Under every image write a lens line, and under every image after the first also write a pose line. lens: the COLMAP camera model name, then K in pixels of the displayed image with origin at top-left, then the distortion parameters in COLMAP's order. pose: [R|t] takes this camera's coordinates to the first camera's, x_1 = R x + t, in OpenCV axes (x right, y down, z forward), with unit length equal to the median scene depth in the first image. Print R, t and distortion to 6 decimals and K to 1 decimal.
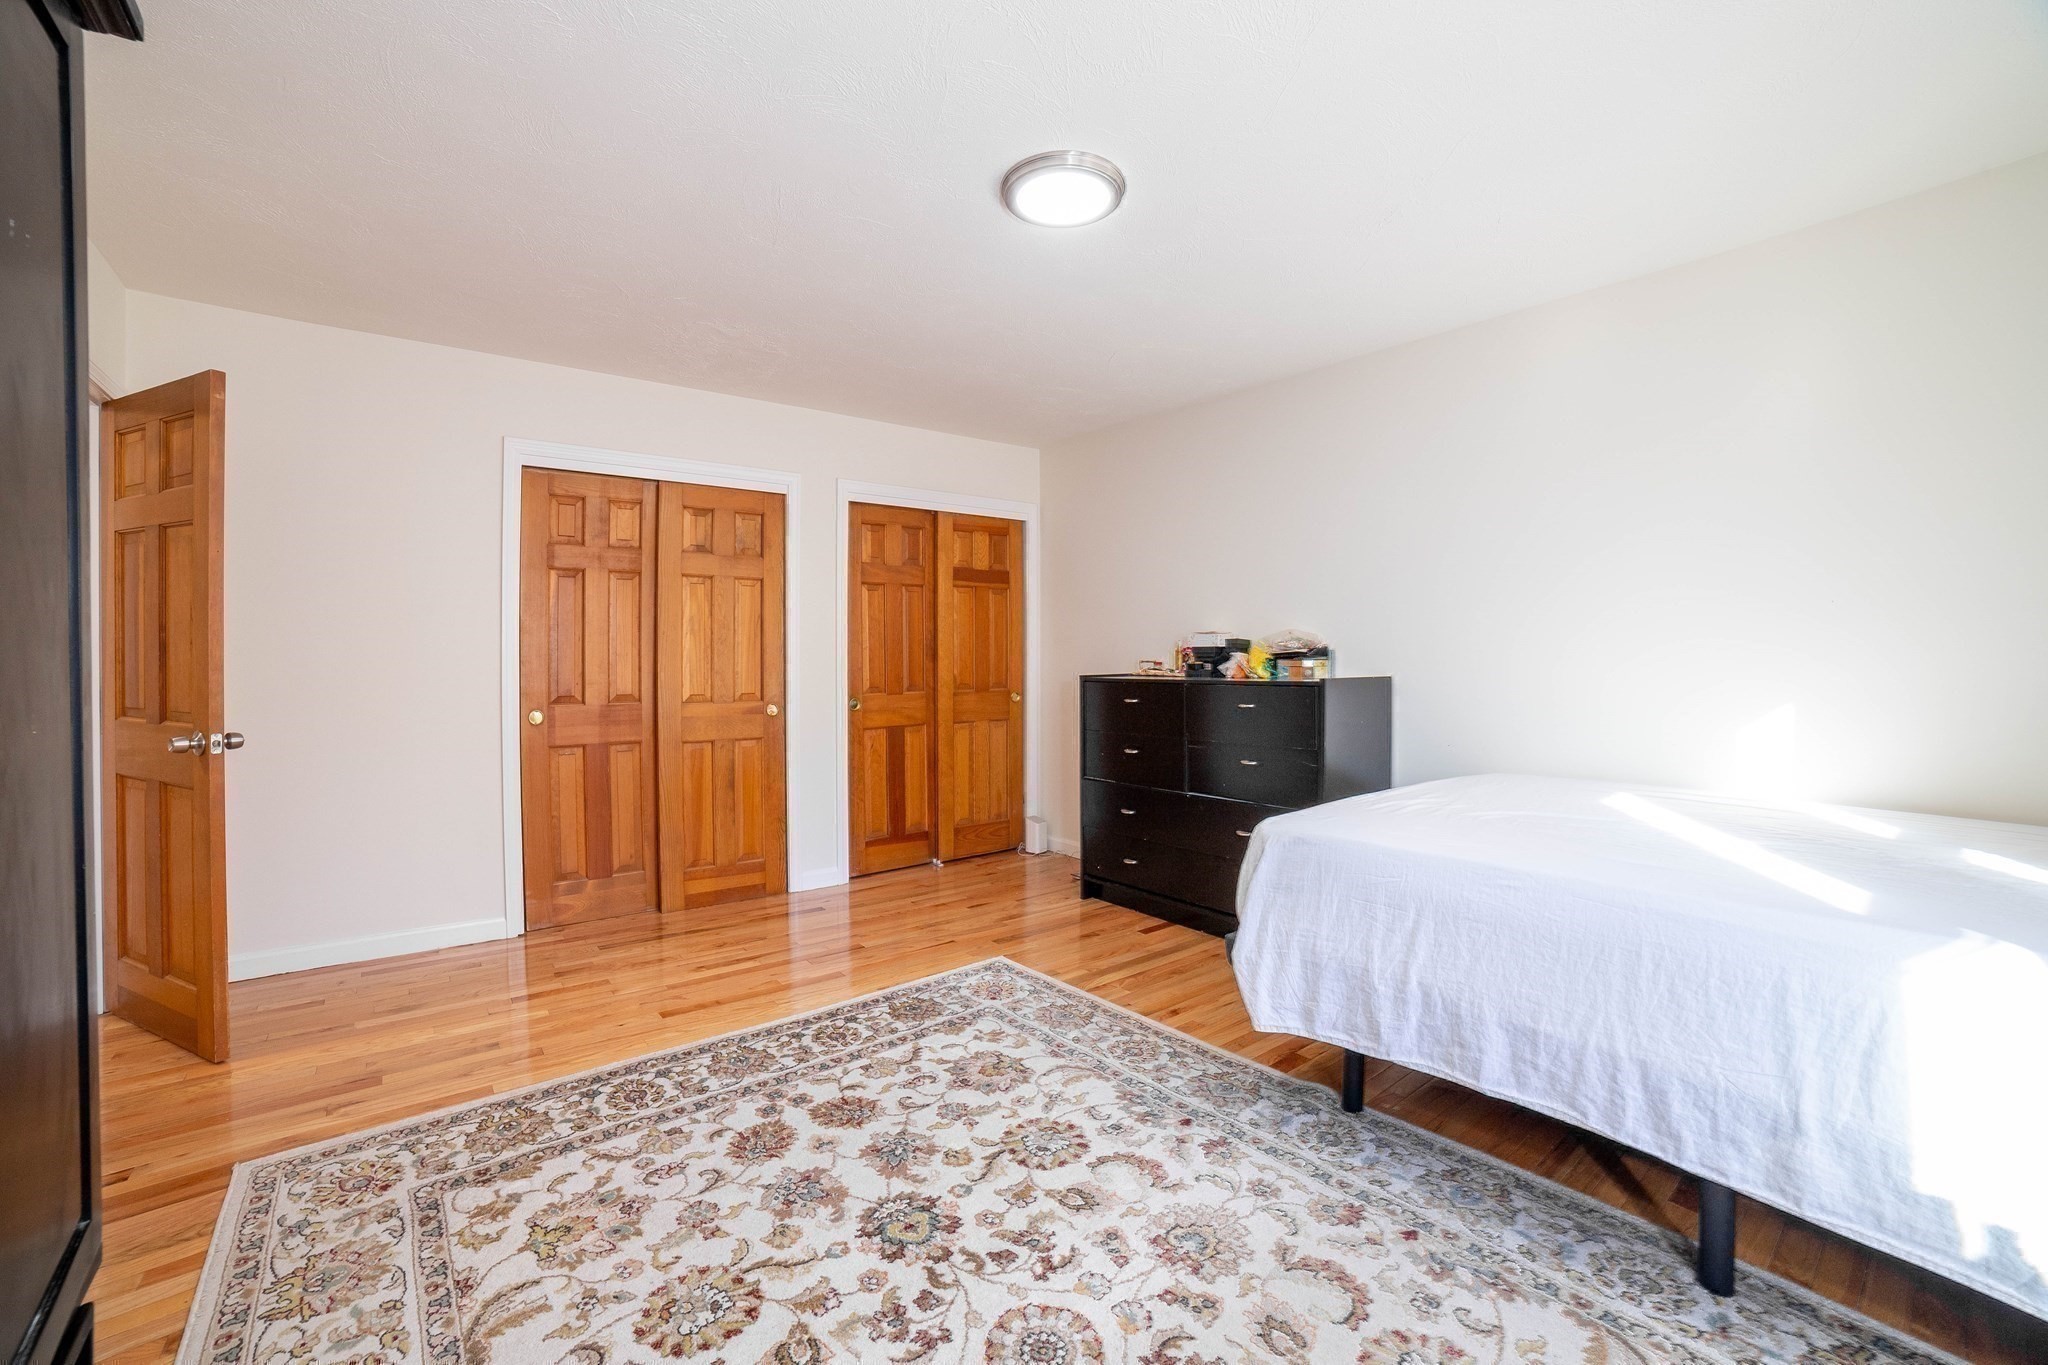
lens RADIAL K [[830.2, 0, 1011.8], [0, 830.2, 662.3], [0, 0, 1]] dist [-0.112650, 0.038143]
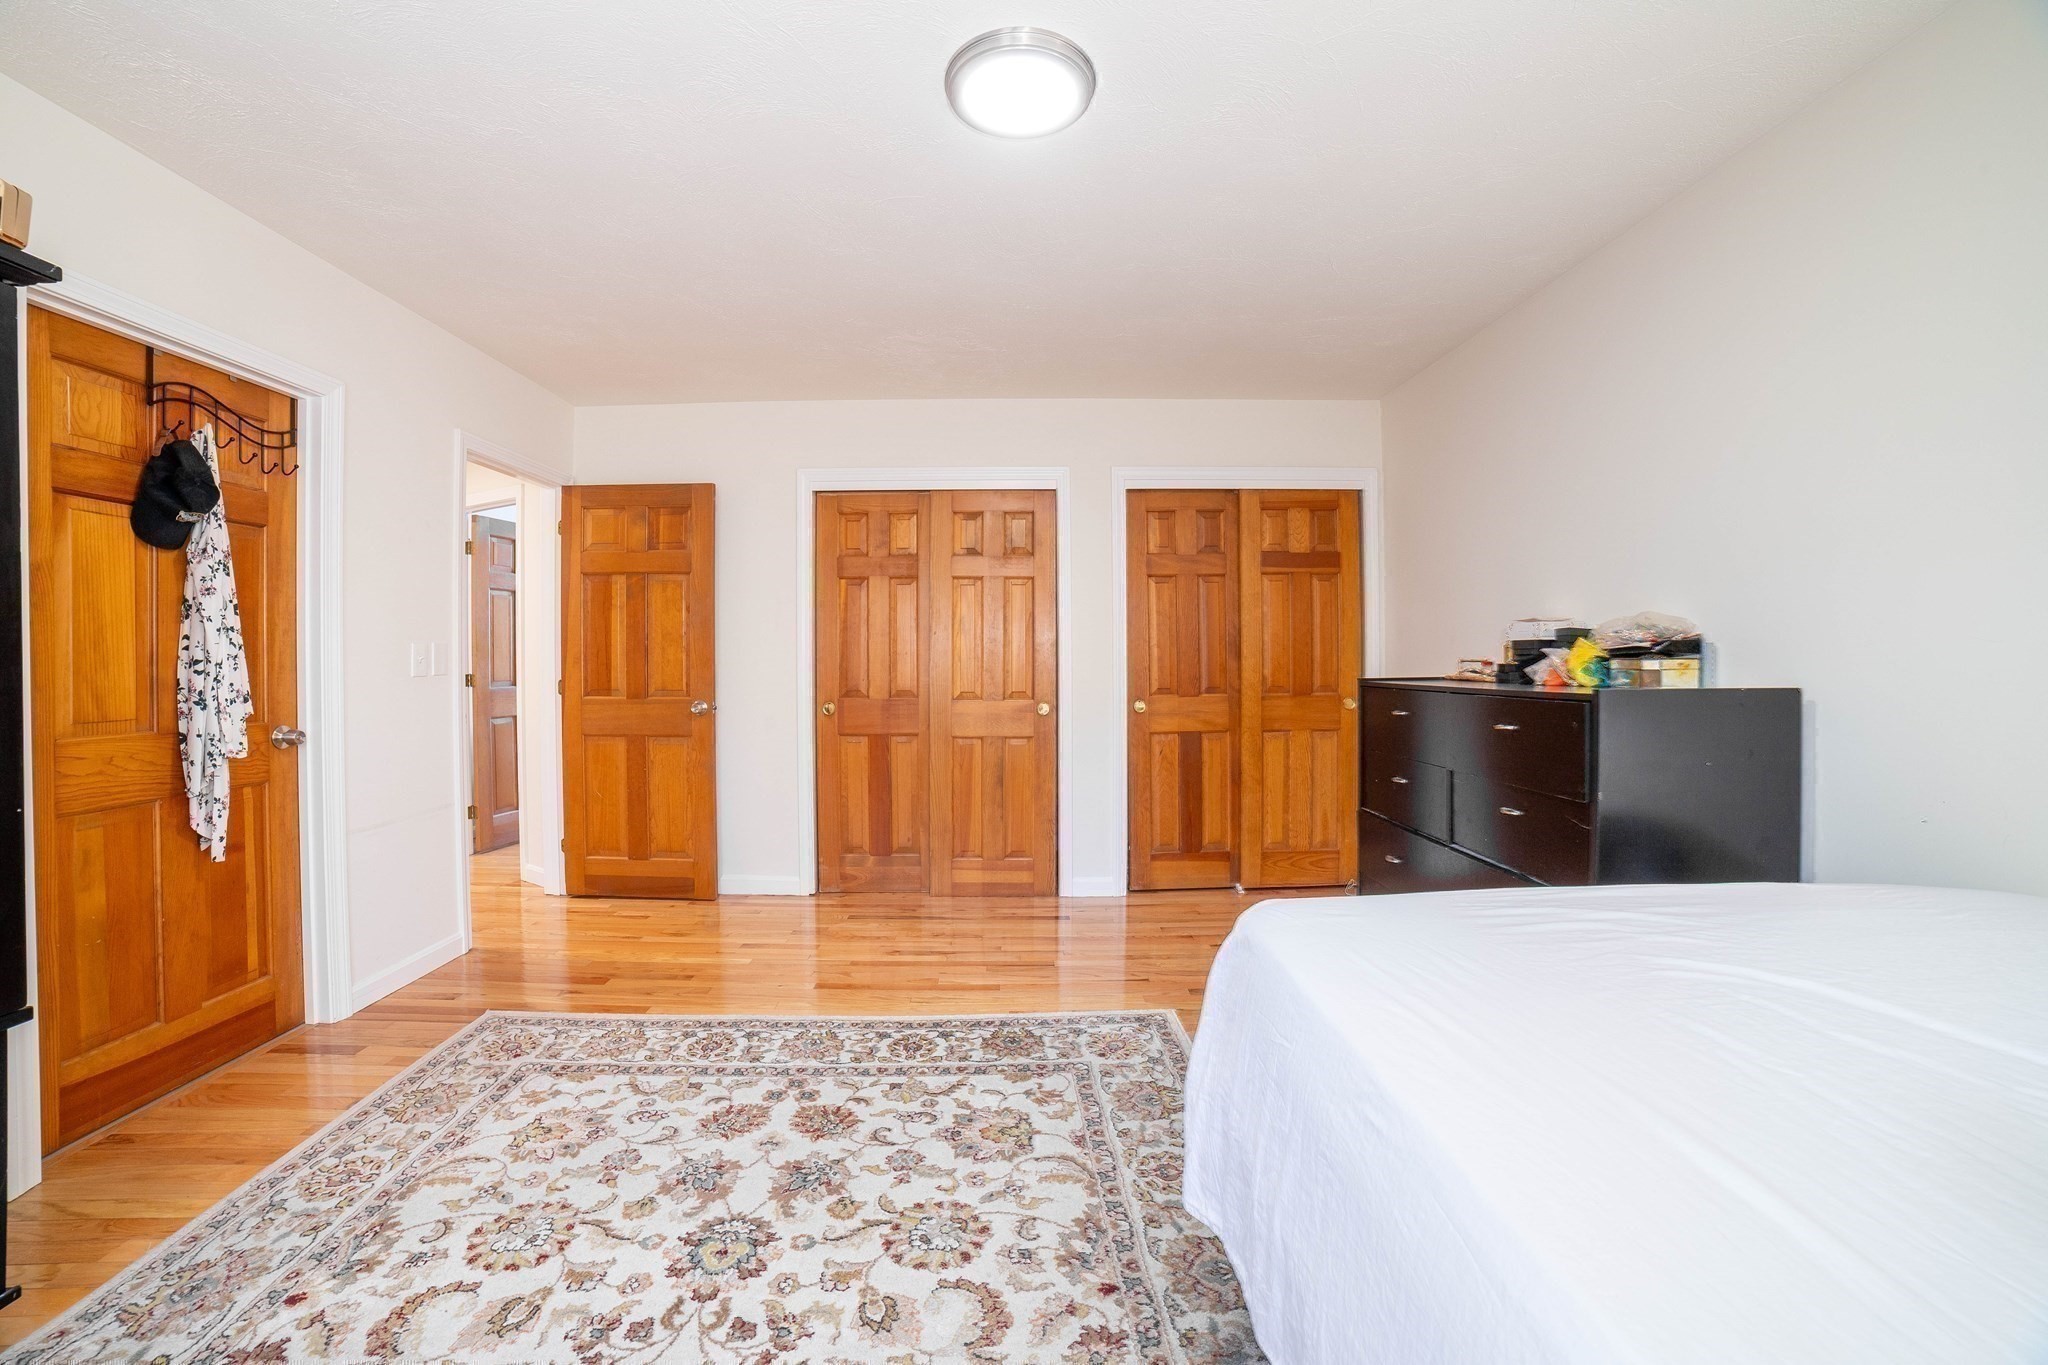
lens RADIAL K [[830.2, 0, 1011.8], [0, 830.2, 662.3], [0, 0, 1]] dist [-0.112650, 0.038143]
pose [[0.793612, 0.003320, -0.608415, 0.443651], [-0.002034, 0.999994, 0.002804, -0.001536], [0.608420, -0.000988, 0.793614, 0.286905]]
